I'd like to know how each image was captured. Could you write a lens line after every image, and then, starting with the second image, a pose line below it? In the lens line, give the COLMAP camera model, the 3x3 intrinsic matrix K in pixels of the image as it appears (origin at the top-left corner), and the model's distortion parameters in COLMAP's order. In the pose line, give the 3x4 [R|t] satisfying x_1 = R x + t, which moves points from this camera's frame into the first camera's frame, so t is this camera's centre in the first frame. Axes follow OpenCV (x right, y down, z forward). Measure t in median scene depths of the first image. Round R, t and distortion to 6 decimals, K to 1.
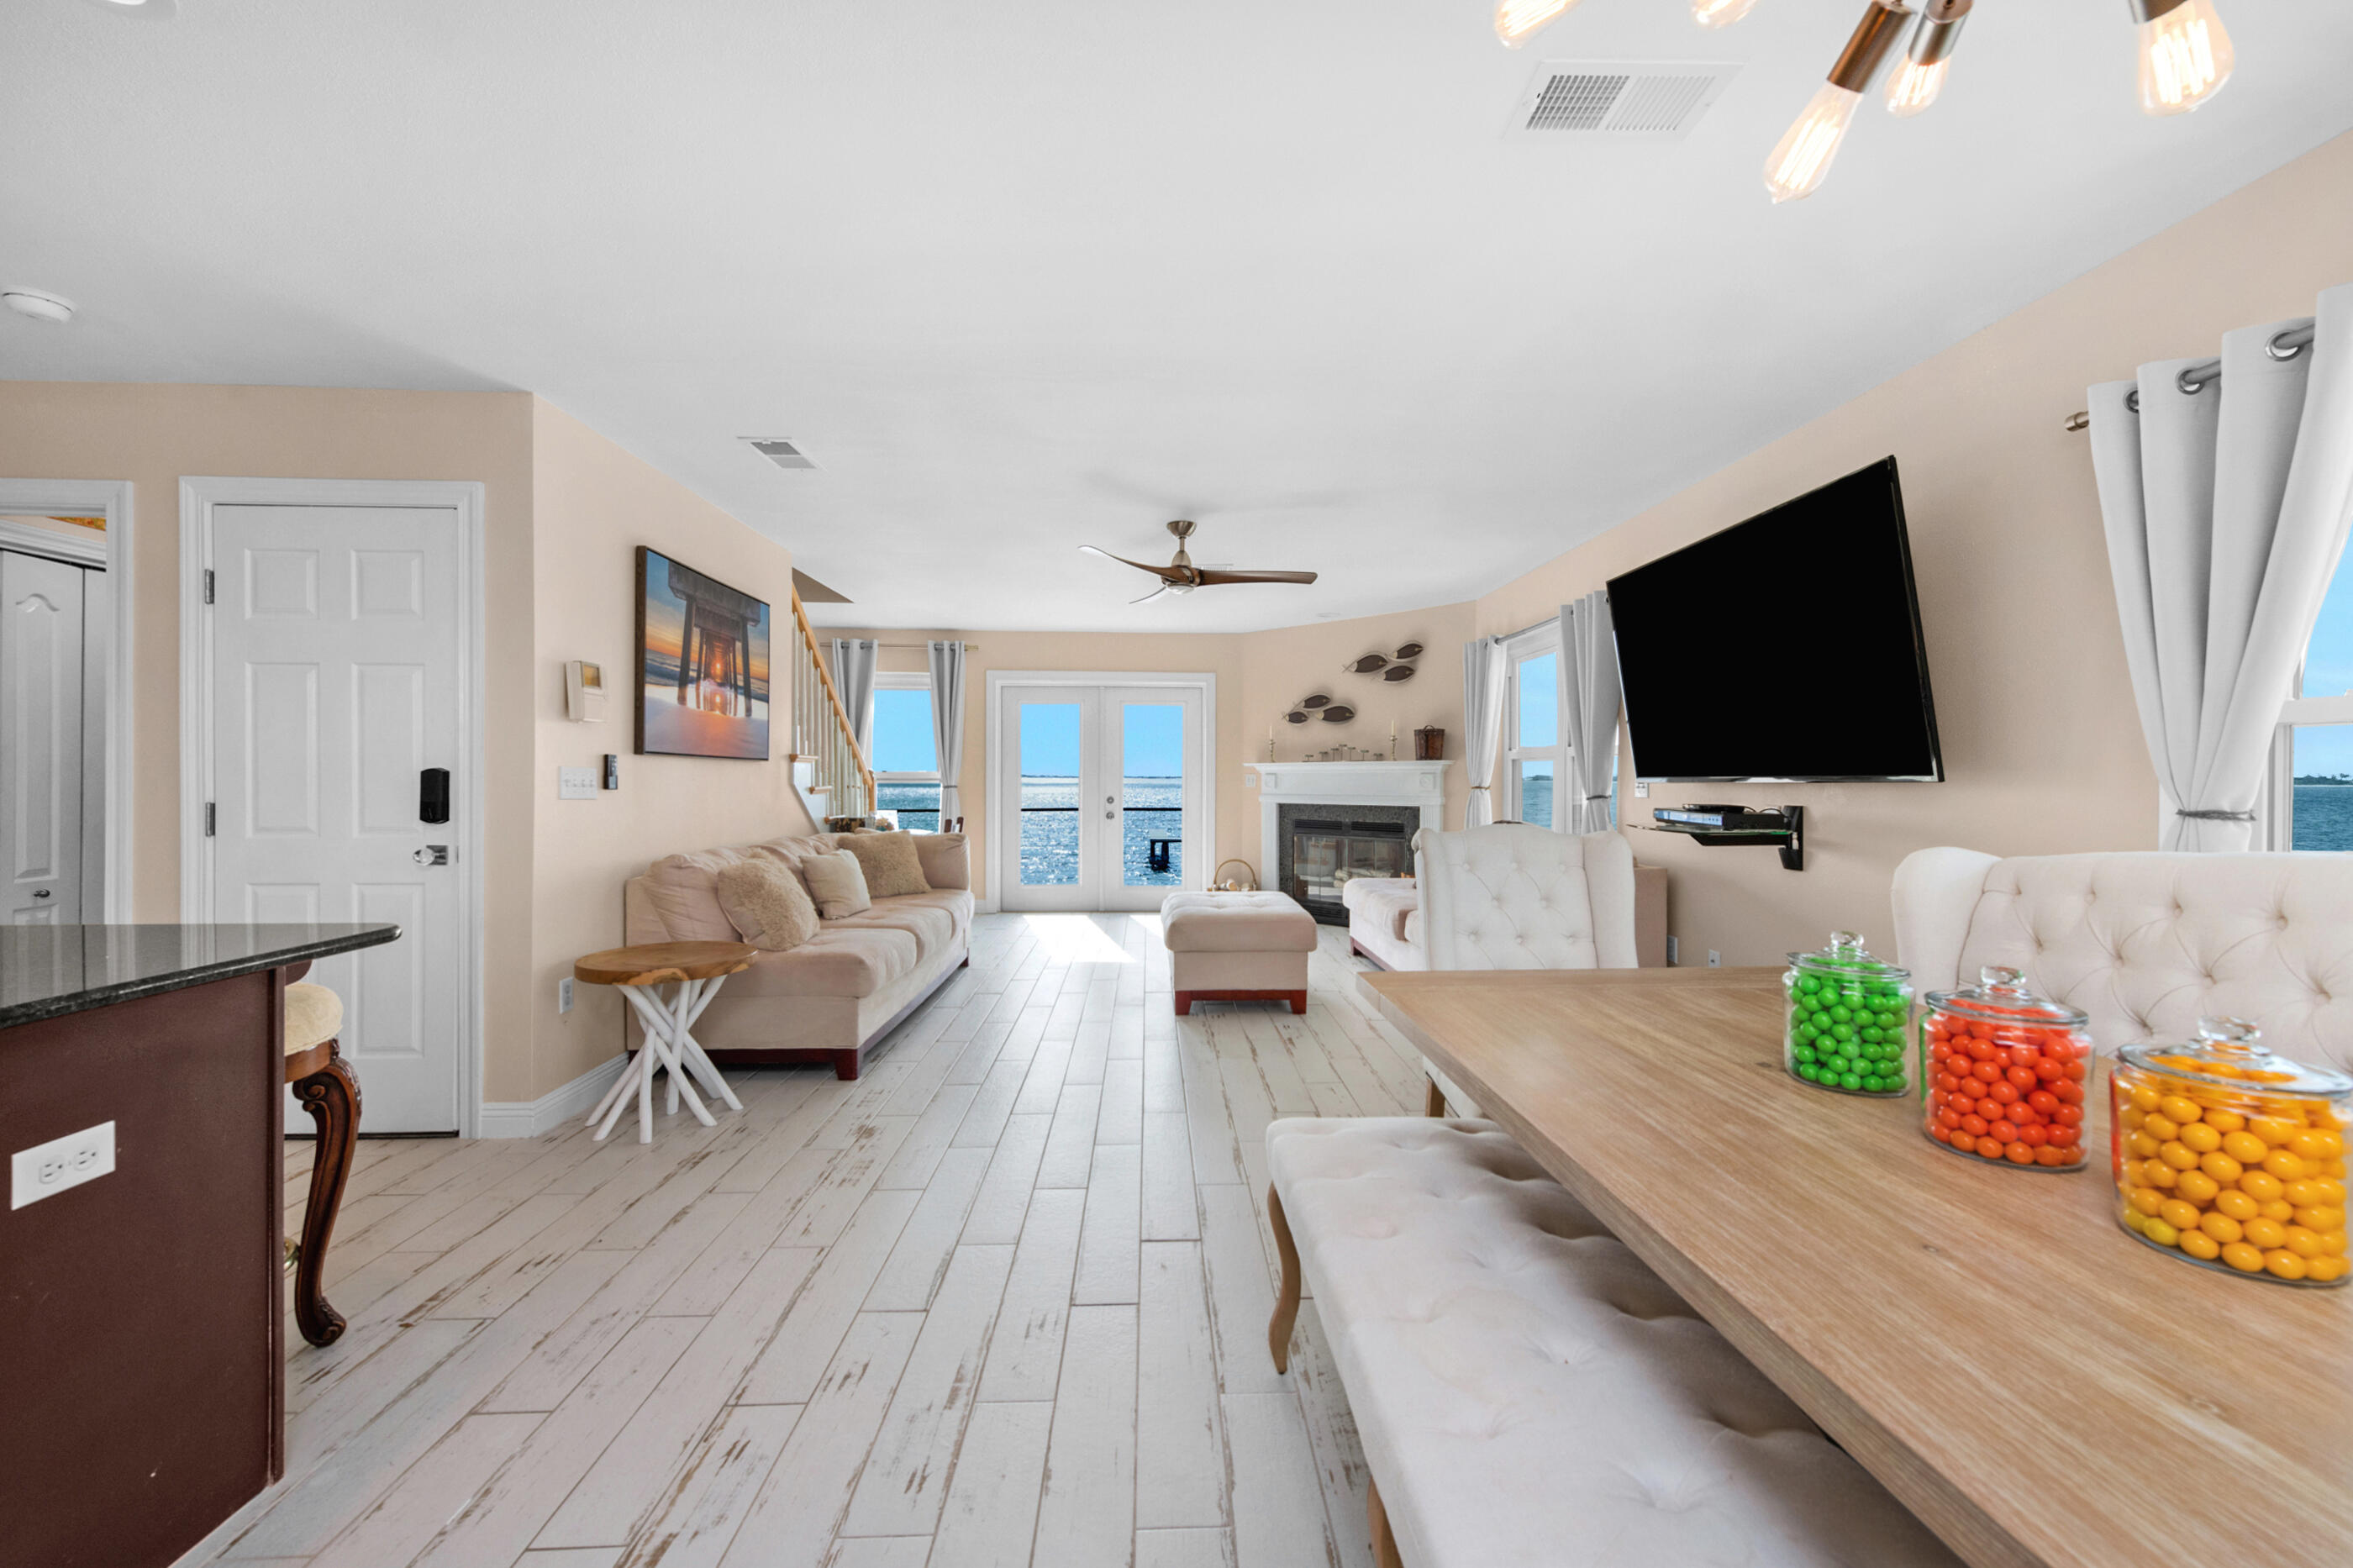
lens RADIAL K [[940.9, 0, 1194.3], [0, 940.9, 769.1], [0, 0, 1]] dist [0.006972, -0.000755]
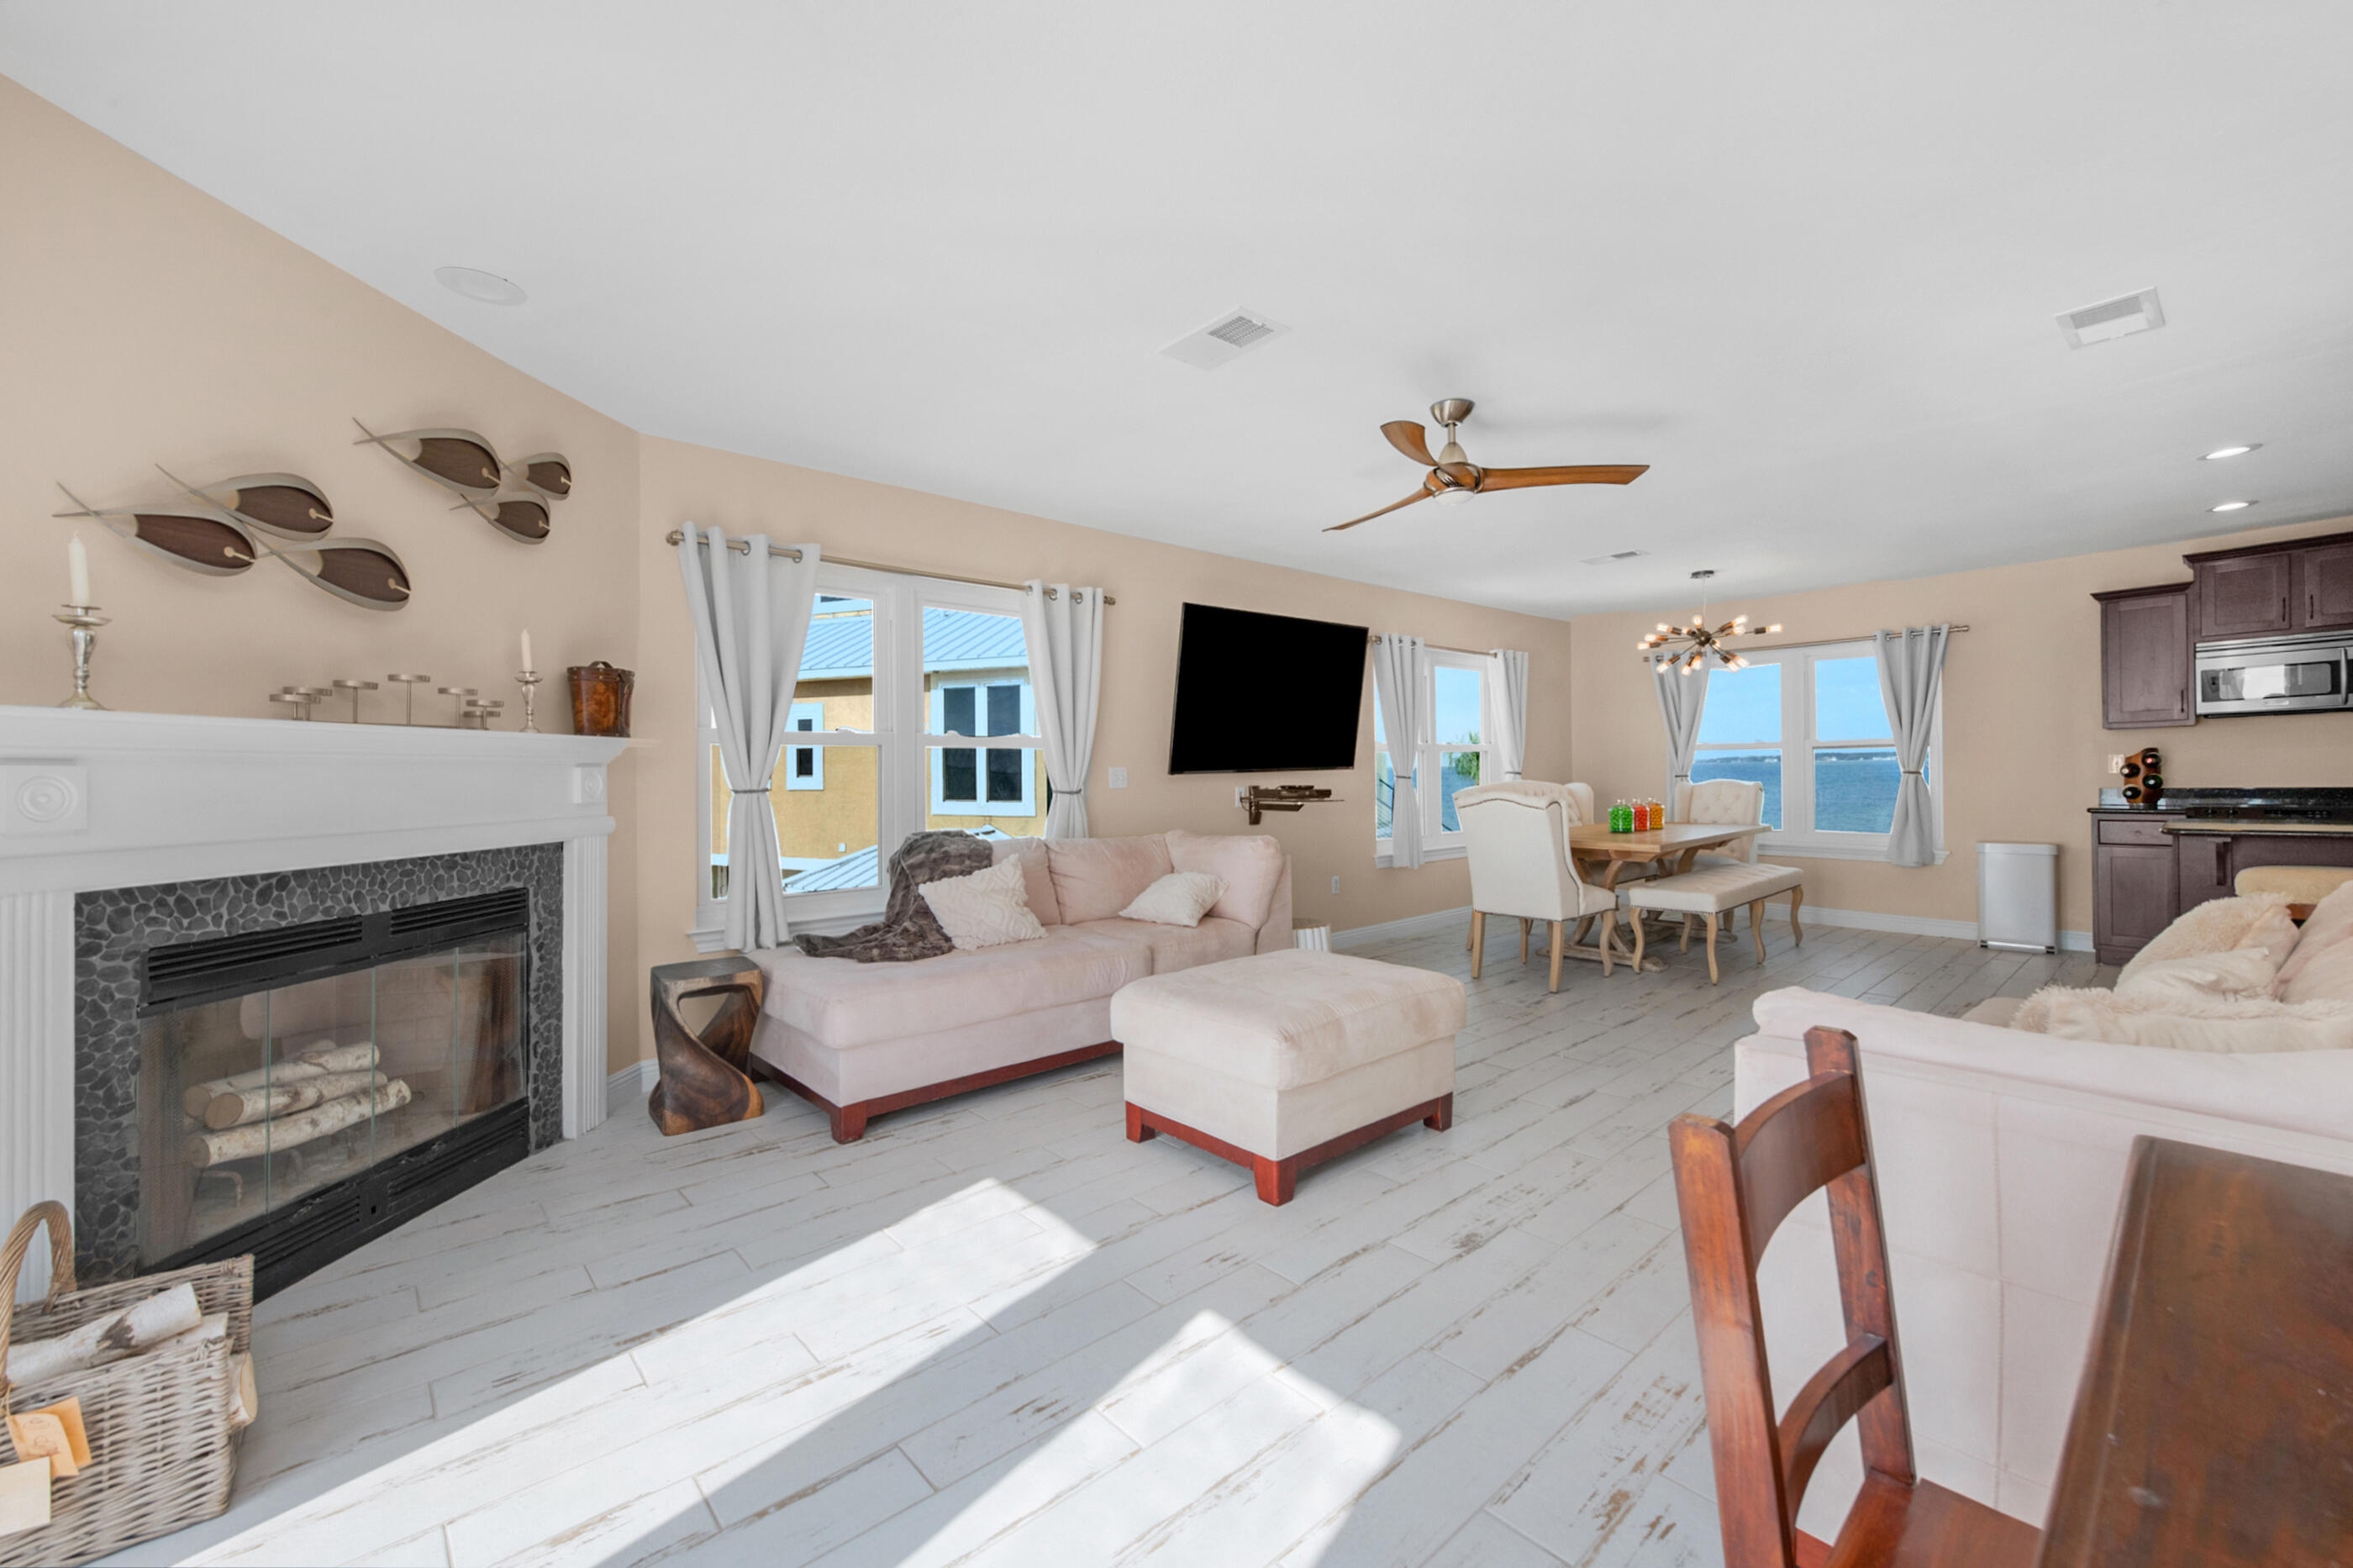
lens RADIAL K [[940.9, 0, 1194.3], [0, 940.9, 769.1], [0, 0, 1]] dist [0.006972, -0.000755]
pose [[-0.634134, 0.001250, 0.773222, -0.268733], [-0.002965, 0.999987, -0.004048, 0.007218], [-0.773218, -0.004859, -0.634122, 0.989191]]
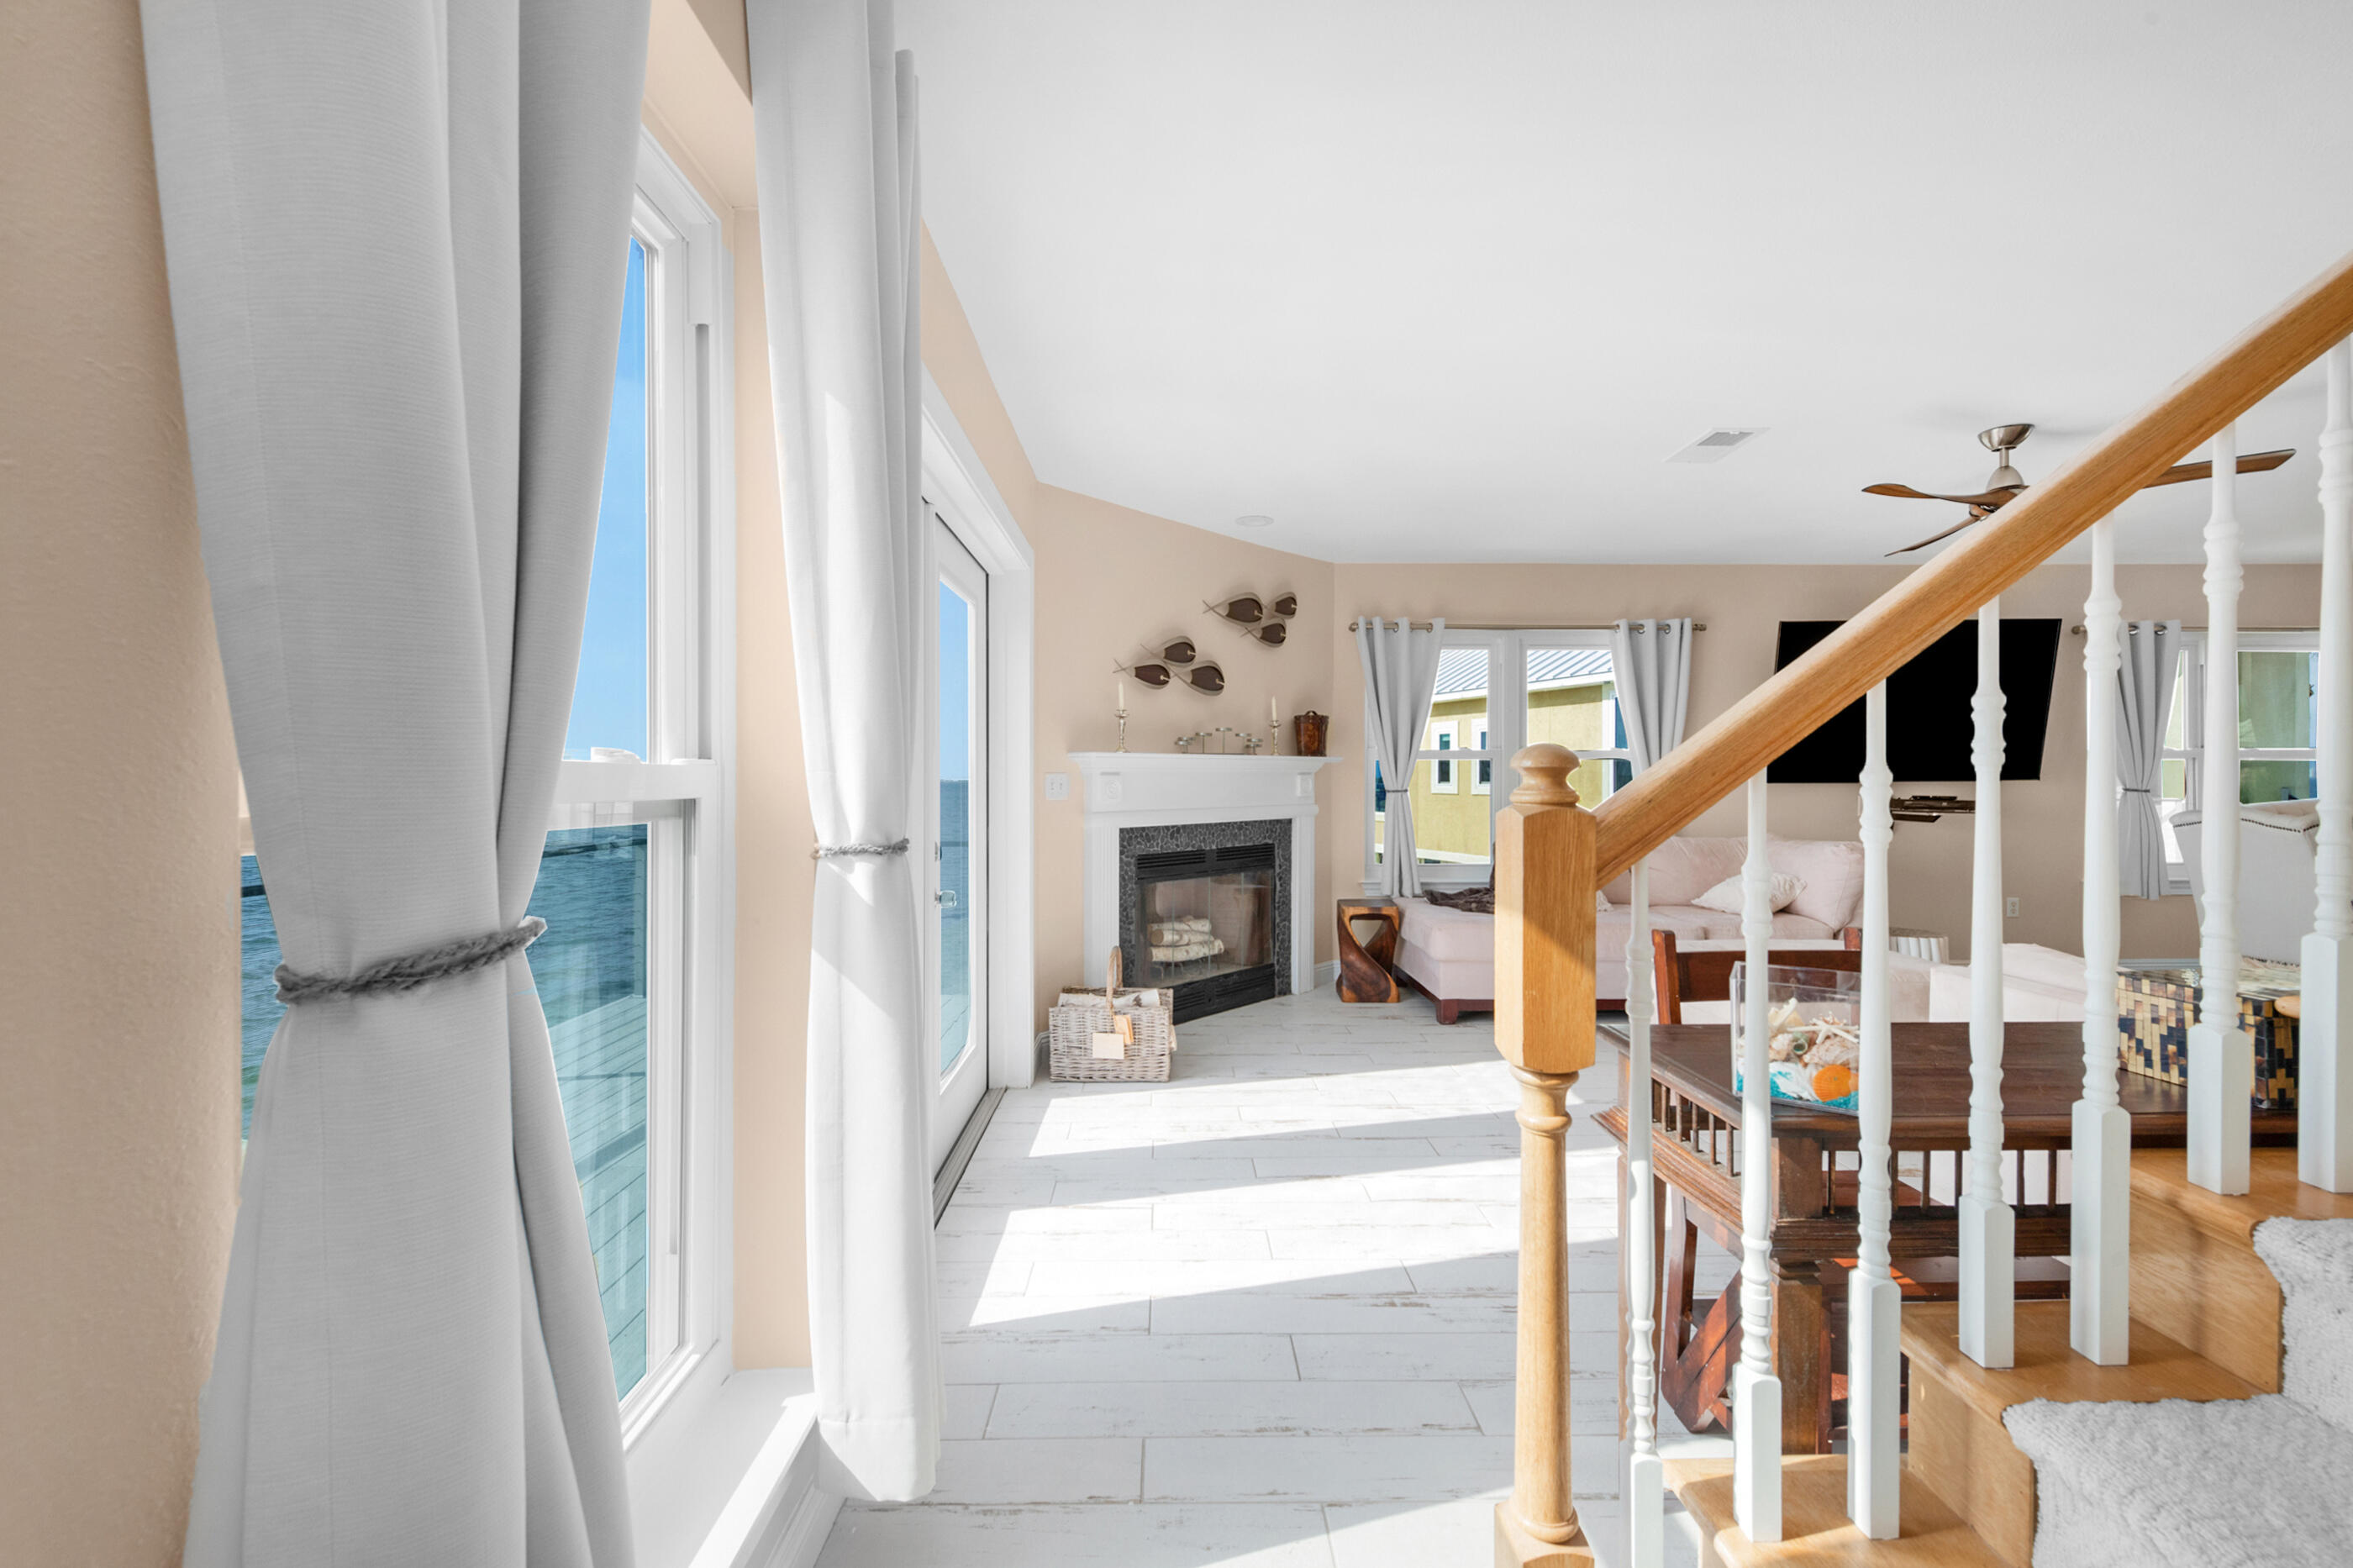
lens RADIAL K [[940.9, 0, 1194.3], [0, 940.9, 769.1], [0, 0, 1]] dist [0.006972, -0.000755]
pose [[0.027935, 0.003394, 0.999604, -0.475493], [-0.007572, 0.999966, -0.003184, 0.003829], [-0.999581, -0.007480, 0.027960, 0.993956]]
